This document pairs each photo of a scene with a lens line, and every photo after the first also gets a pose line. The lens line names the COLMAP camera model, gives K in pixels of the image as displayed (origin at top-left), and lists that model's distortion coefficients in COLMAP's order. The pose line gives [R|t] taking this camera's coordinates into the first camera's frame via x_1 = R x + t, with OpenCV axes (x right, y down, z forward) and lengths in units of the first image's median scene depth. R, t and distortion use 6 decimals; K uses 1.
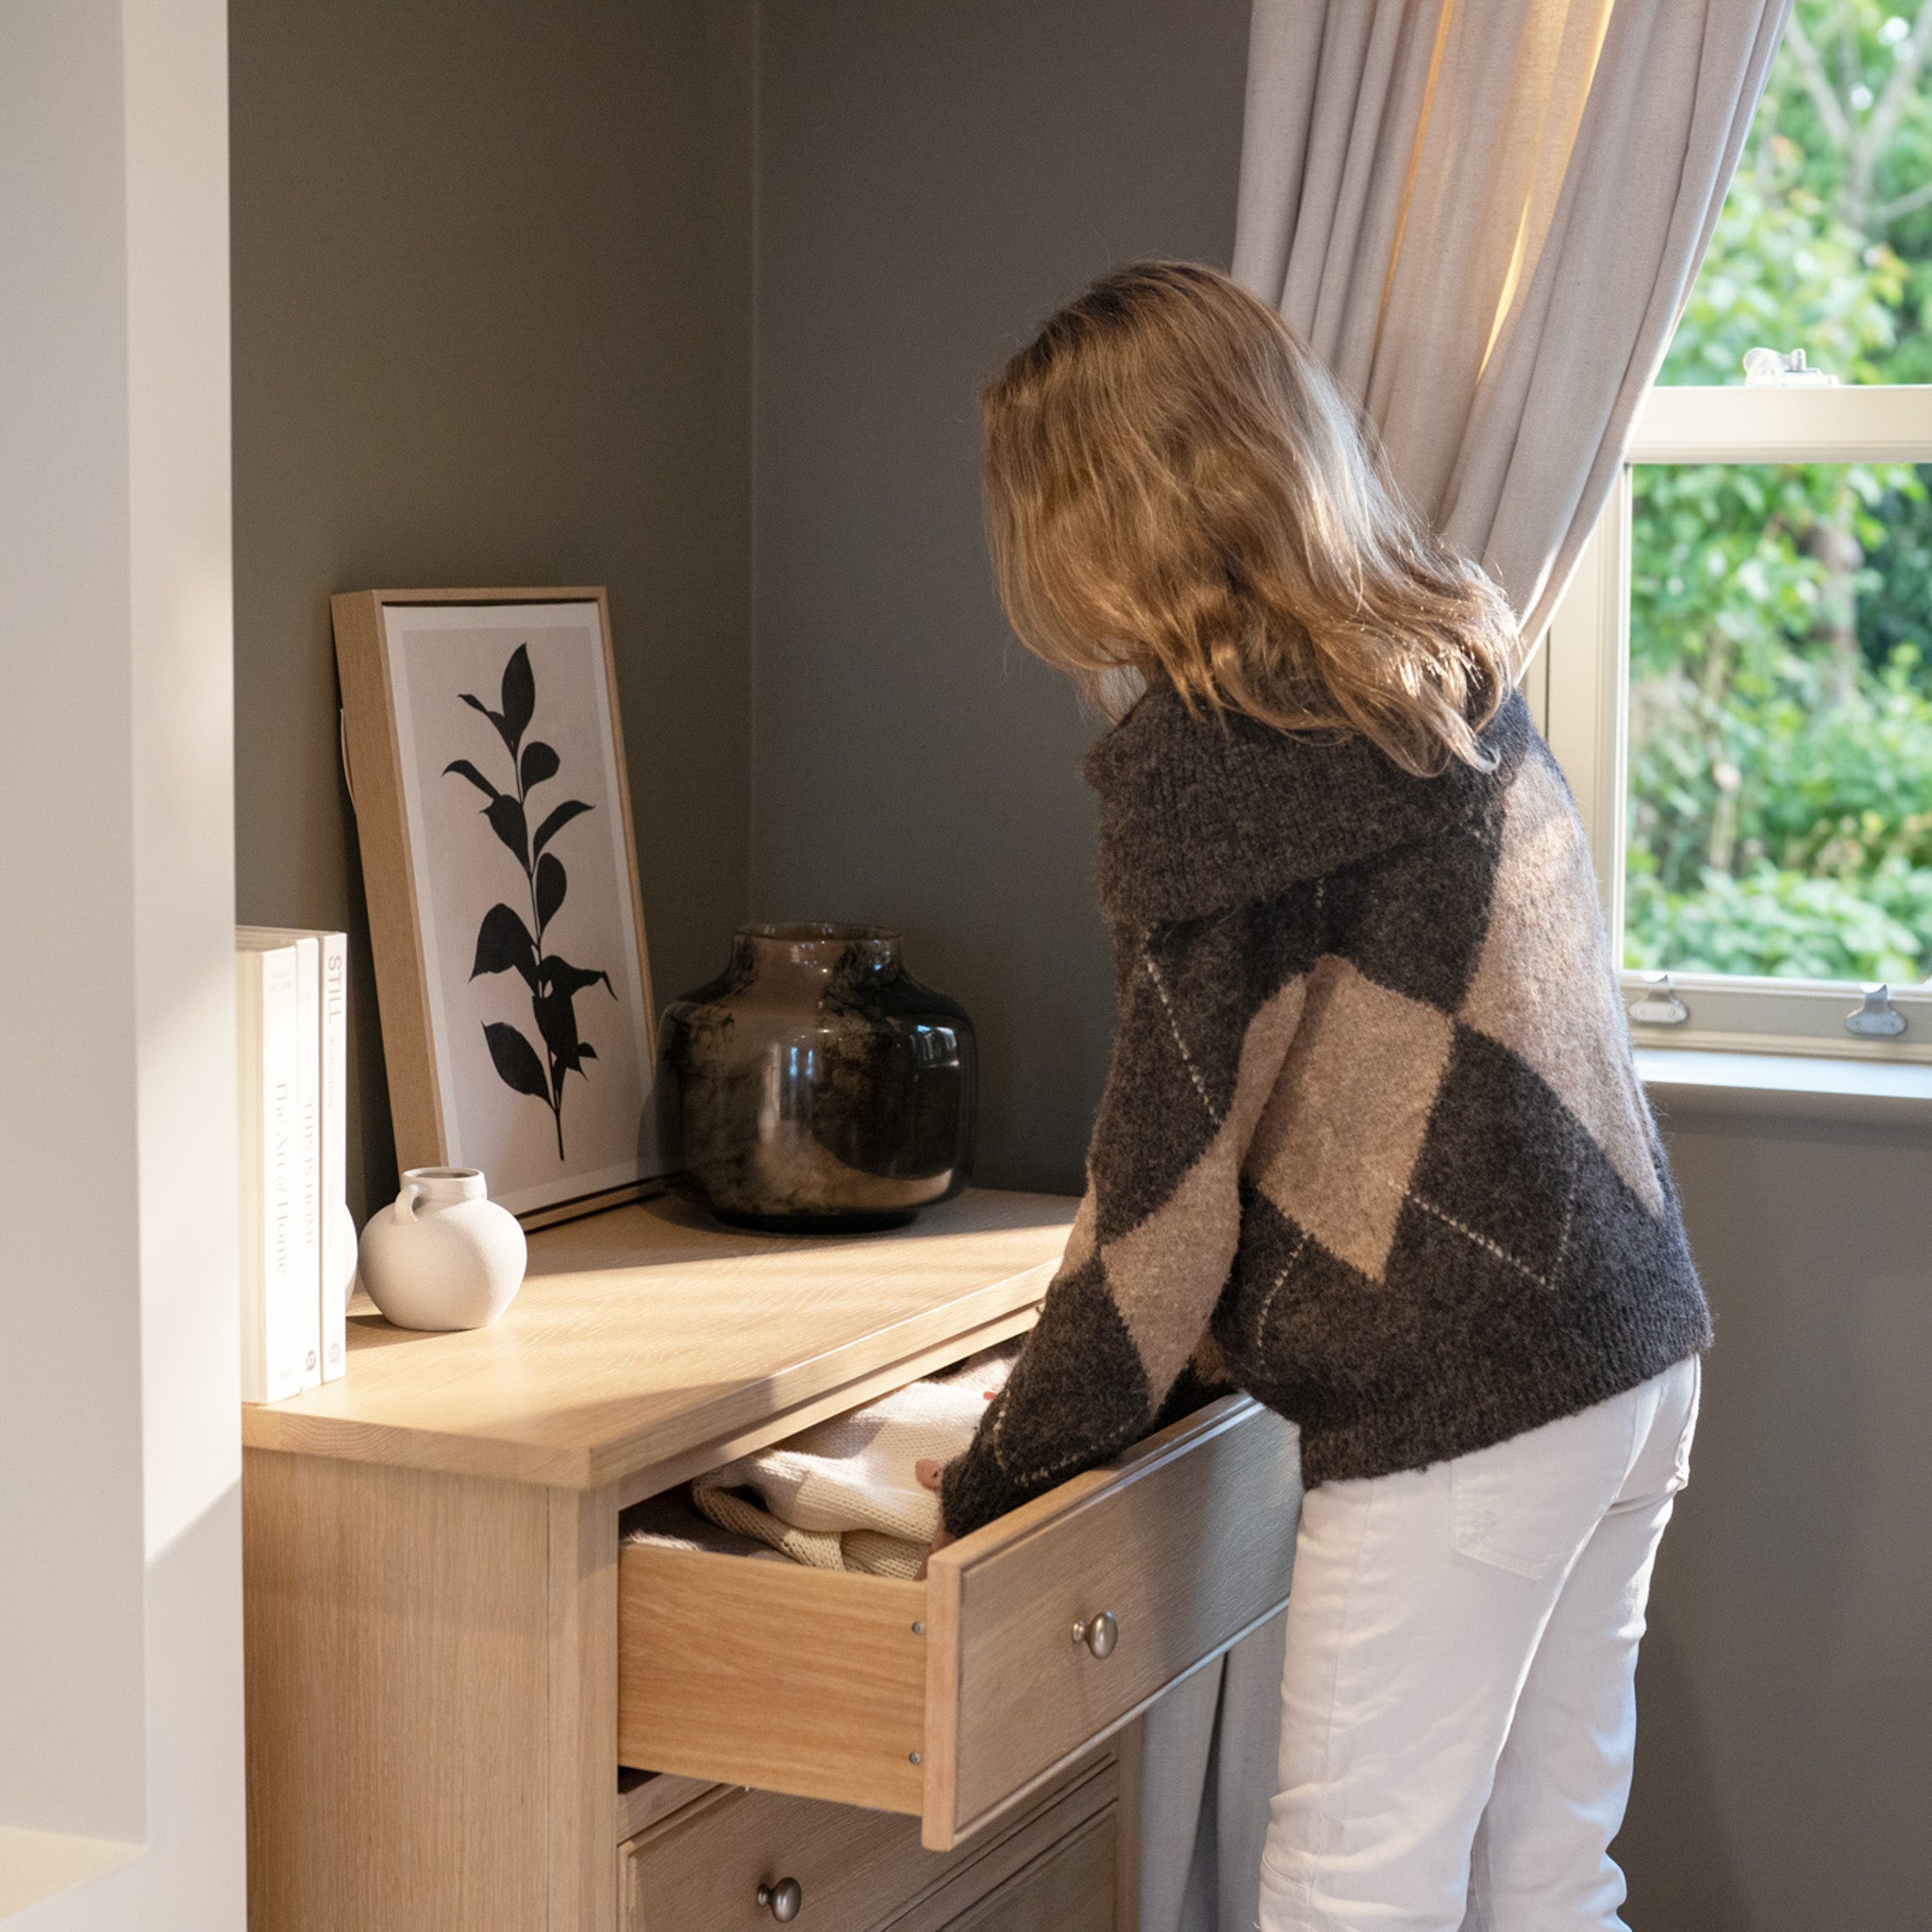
lens RADIAL K [[4033.4, 0, 981.5], [0, 4033.4, 962.4], [0, 0, 1]] dist [-0.036080, 0.000000]
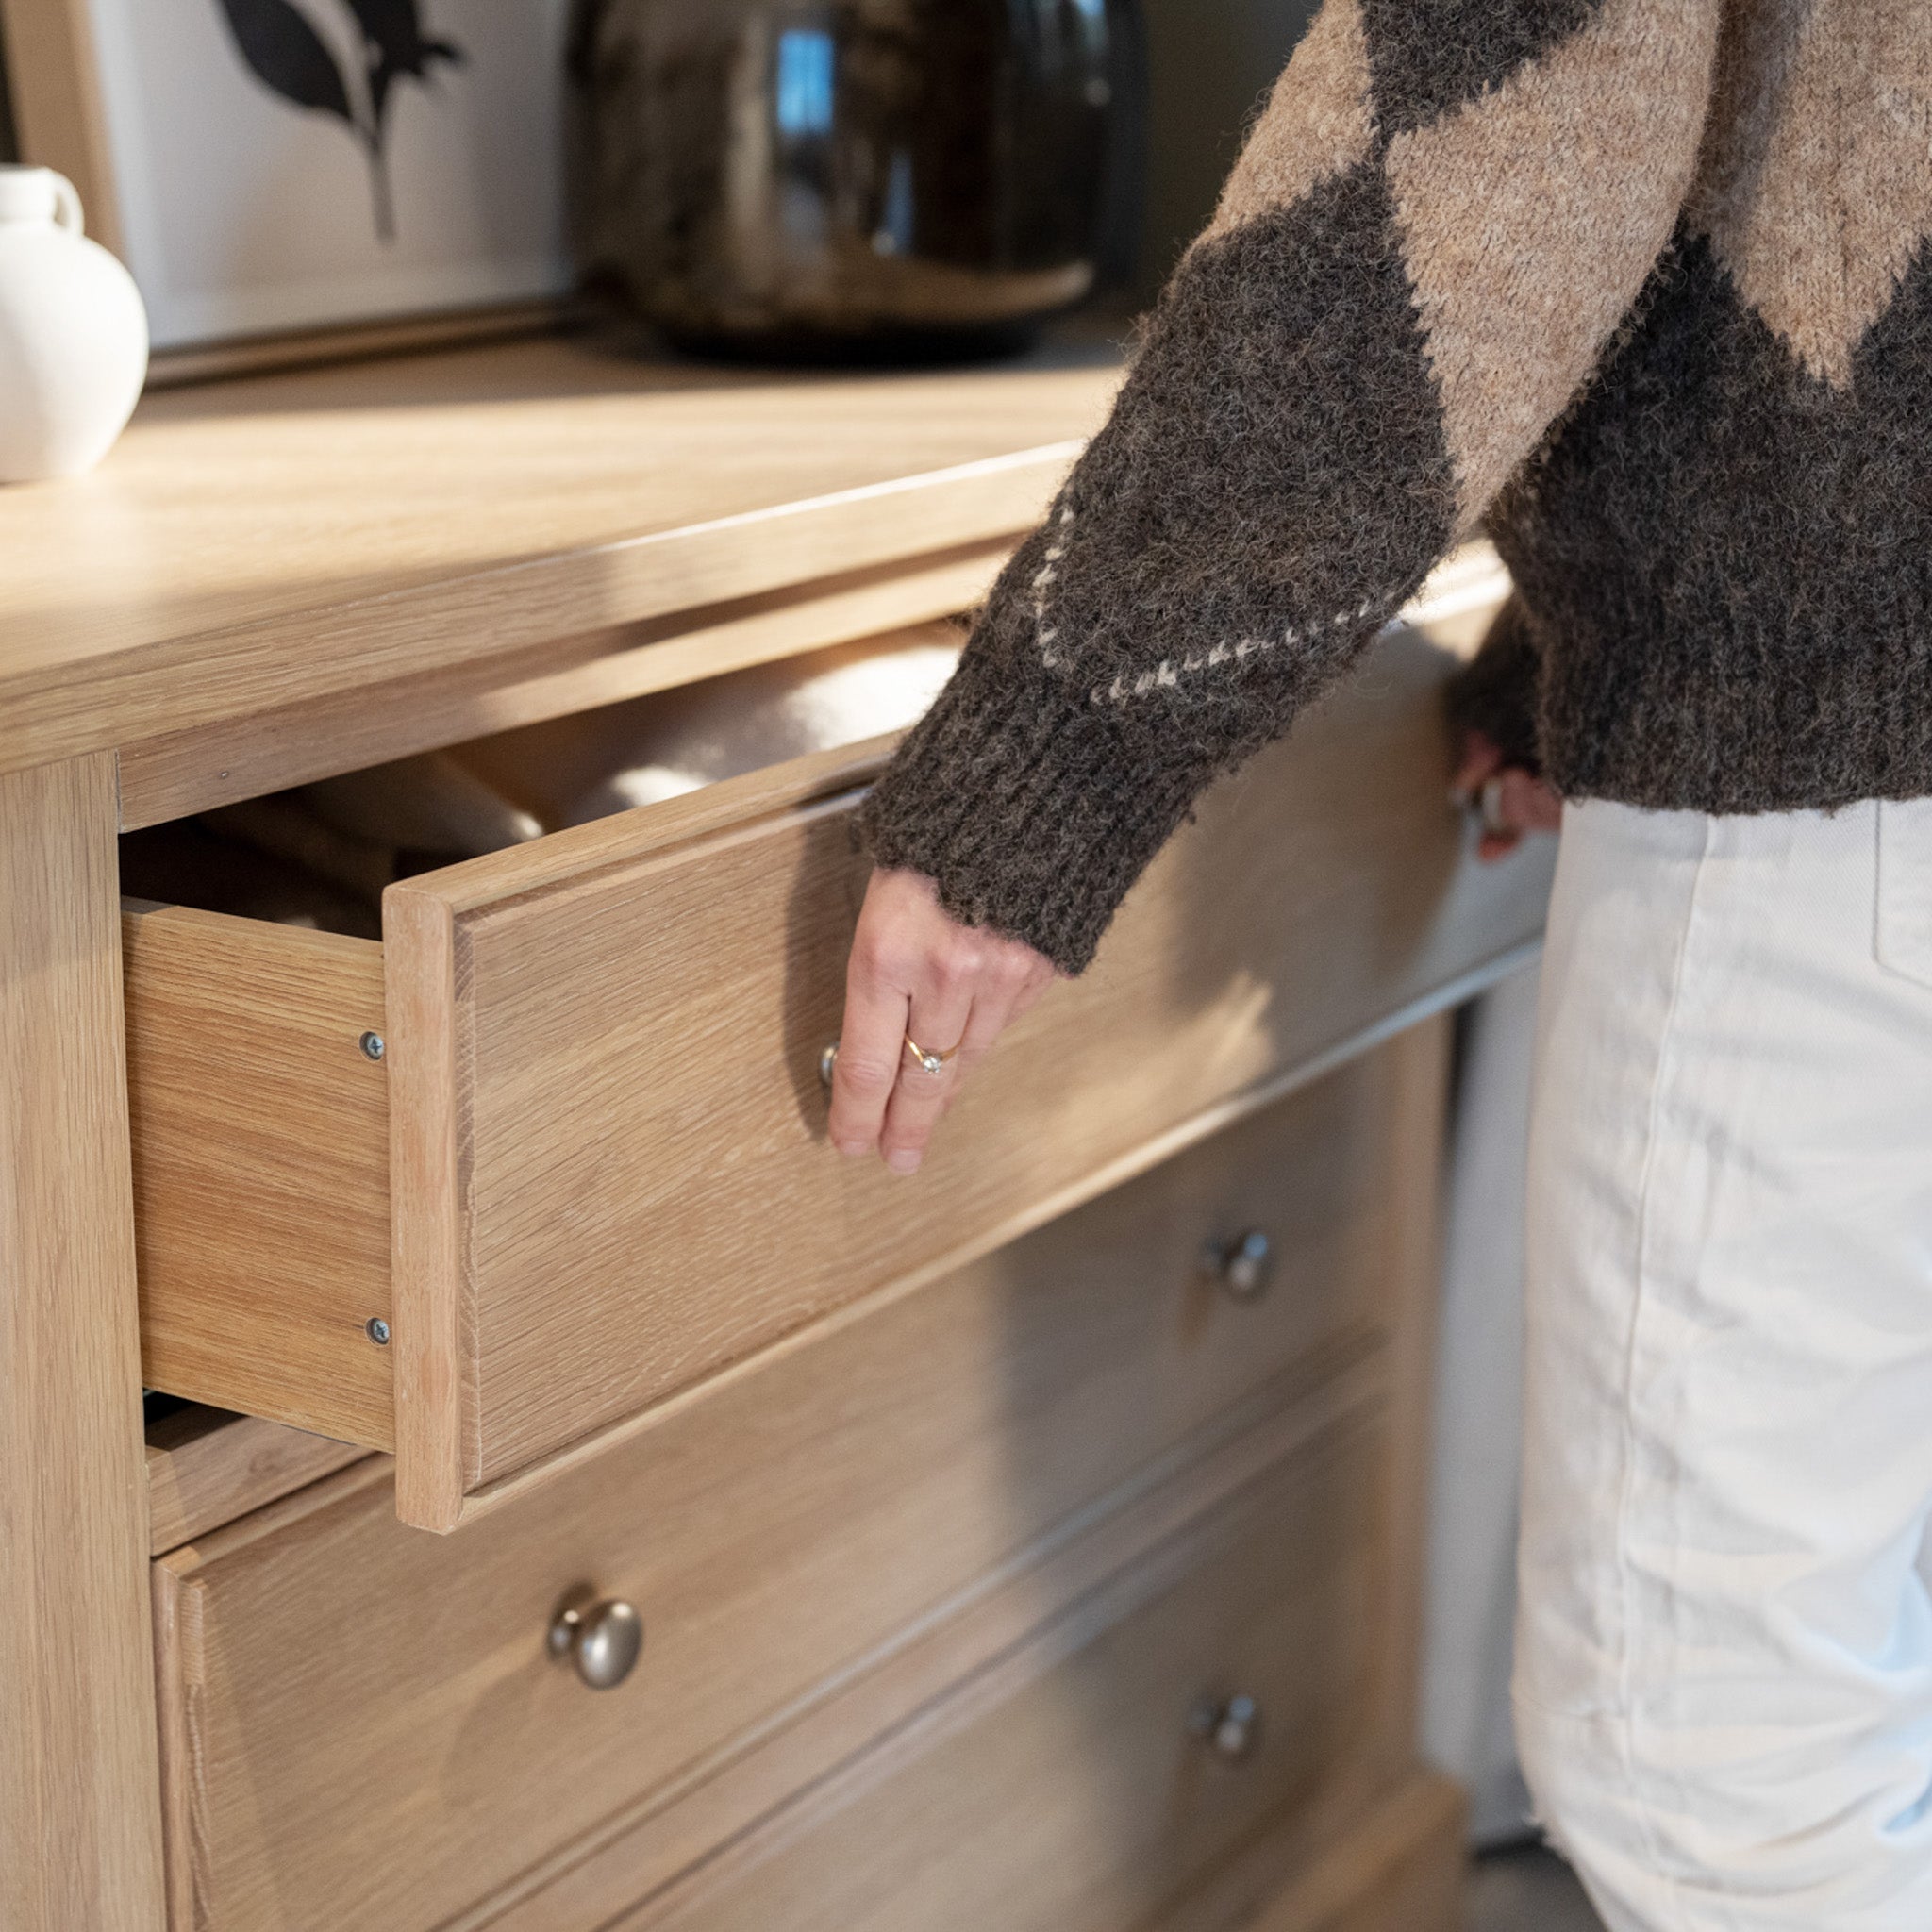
lens RADIAL K [[4033.4, 0, 978.9], [0, 4033.4, 954.2], [0, 0, 1]] dist [-0.036080, 0.000000]
pose [[0.993510, 0.012161, -0.113090, 0.044894], [0.003296, 0.990772, 0.135498, 0.074409], [0.113694, -0.134992, 0.984302, 0.476351]]
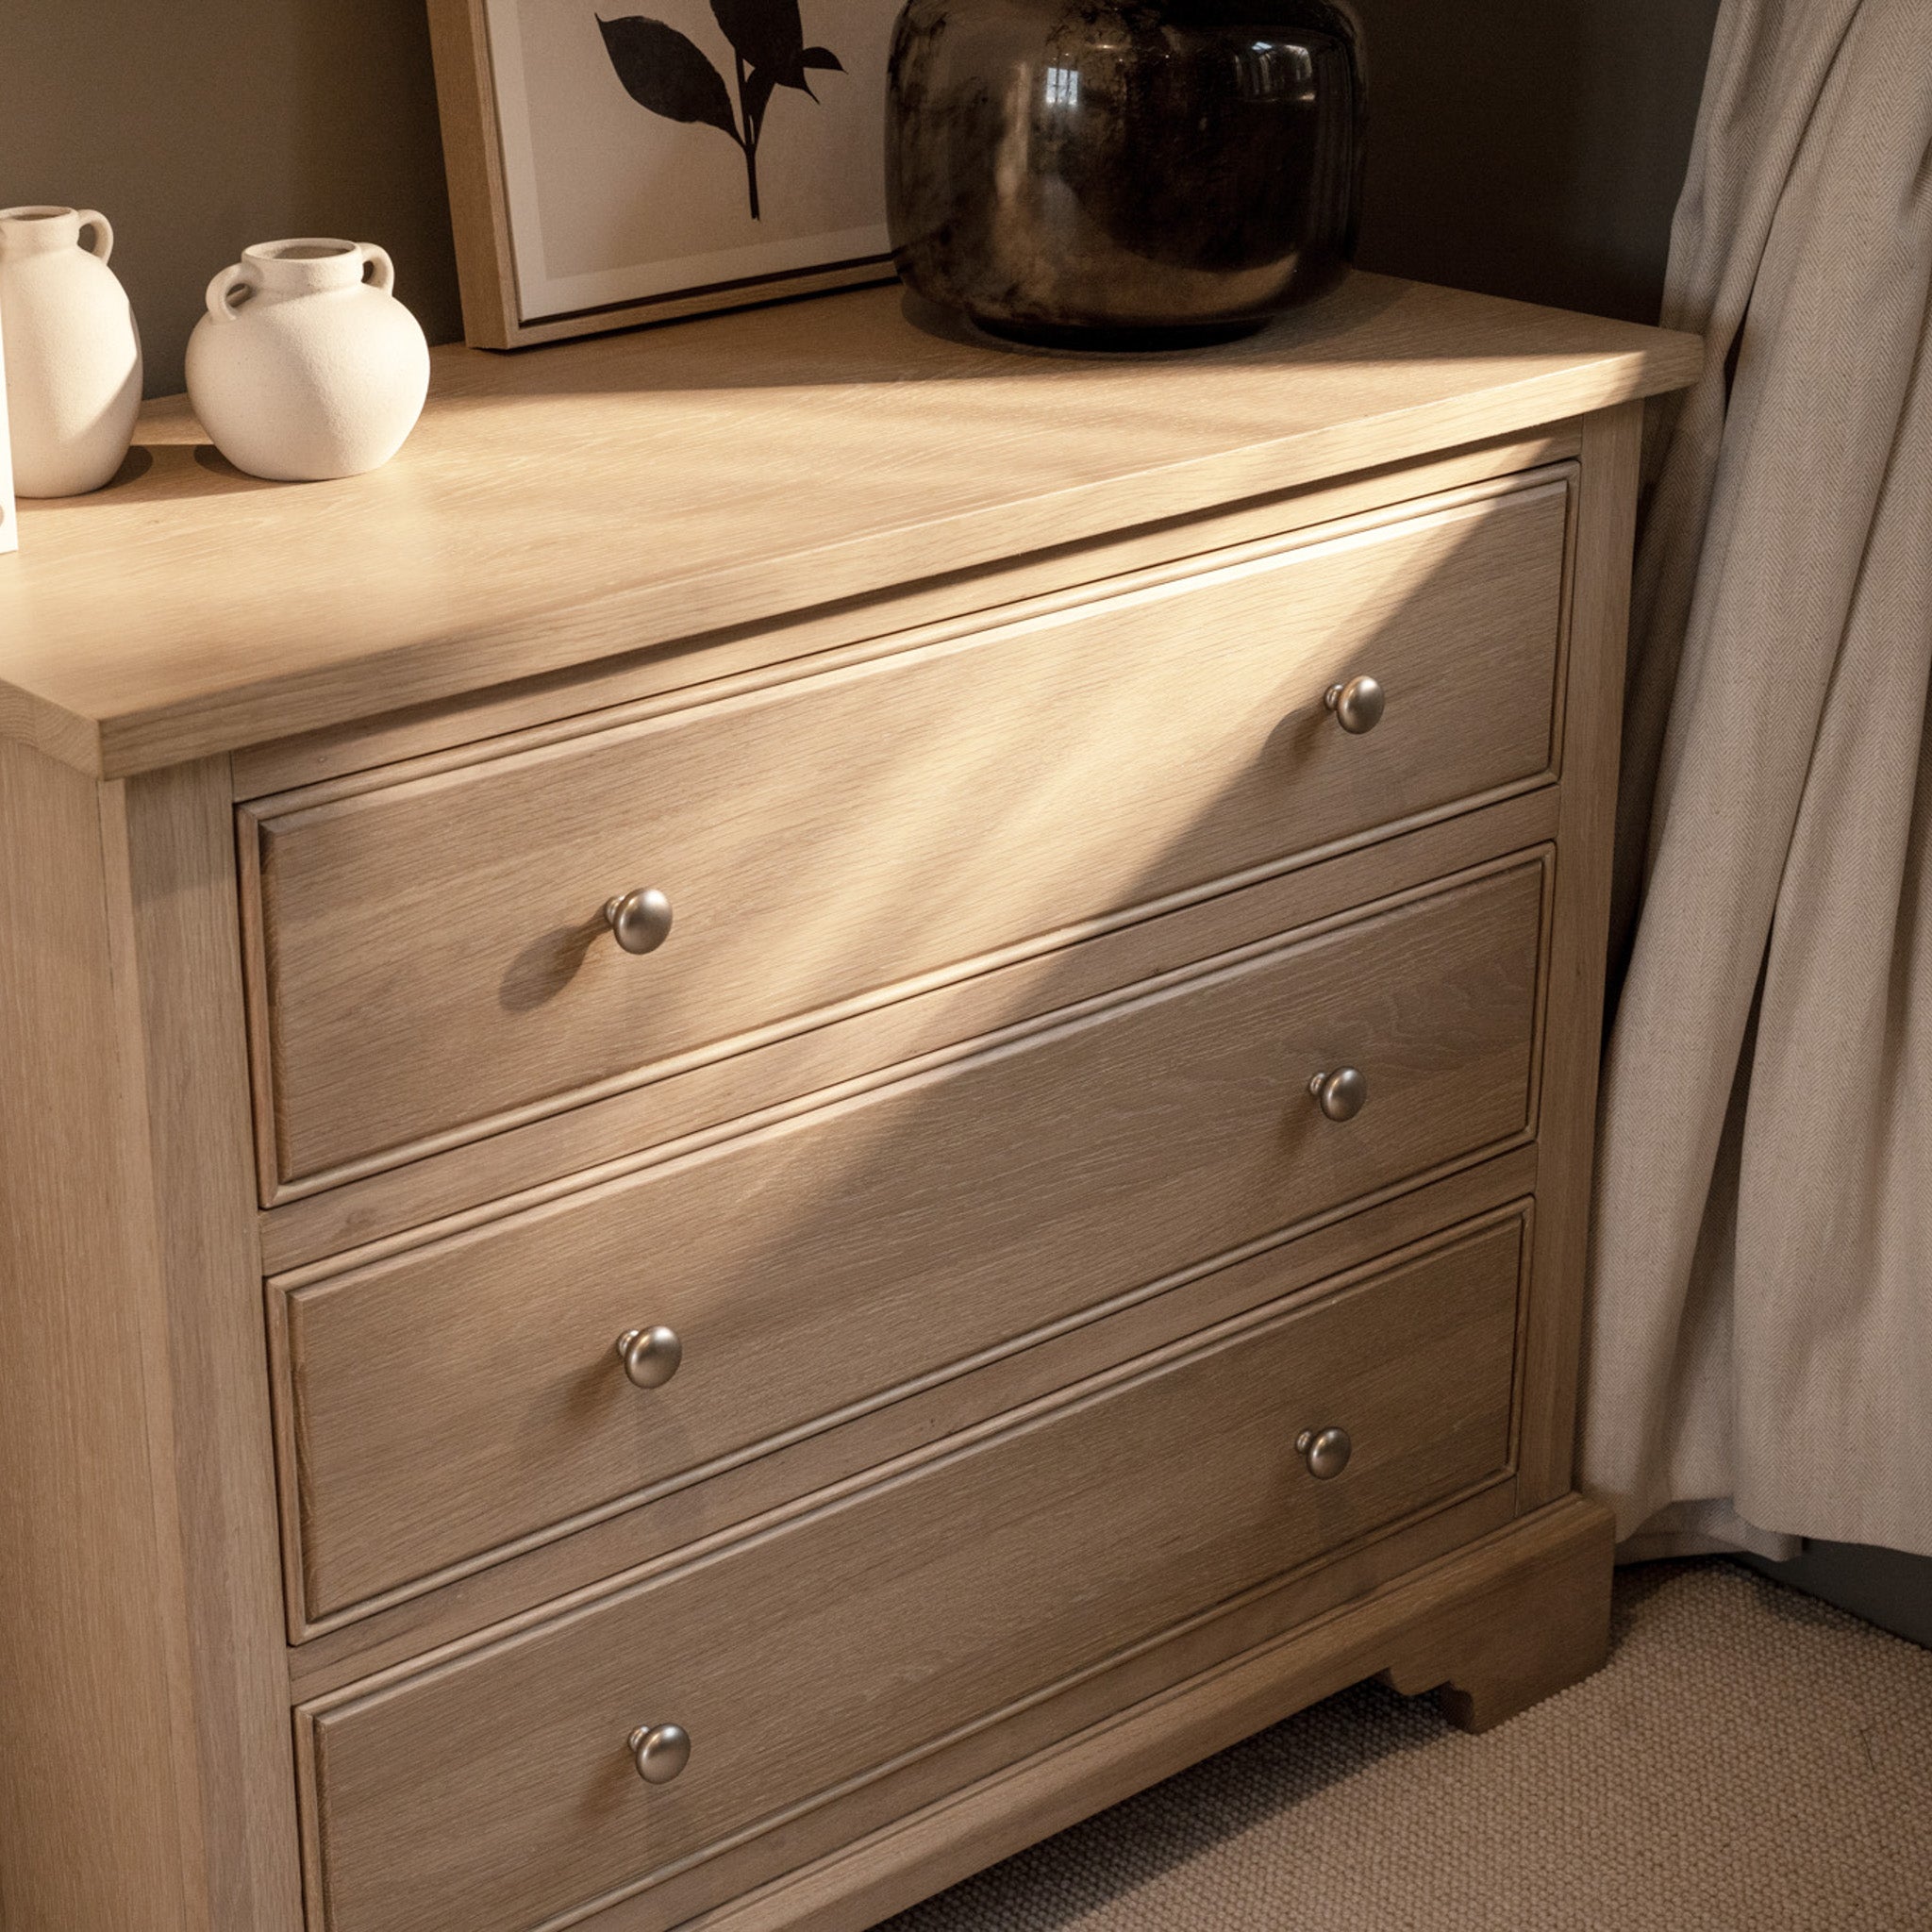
lens RADIAL K [[4014.7, 0, 658.1], [0, 4014.7, 949.5], [0, 0, 1]] dist [-0.034435, 0.000000]
pose [[0.884737, 0.136794, -0.445565, 0.222206], [-0.016392, 0.964502, 0.263565, -0.012538], [0.465802, -0.225882, 0.855573, 0.387502]]
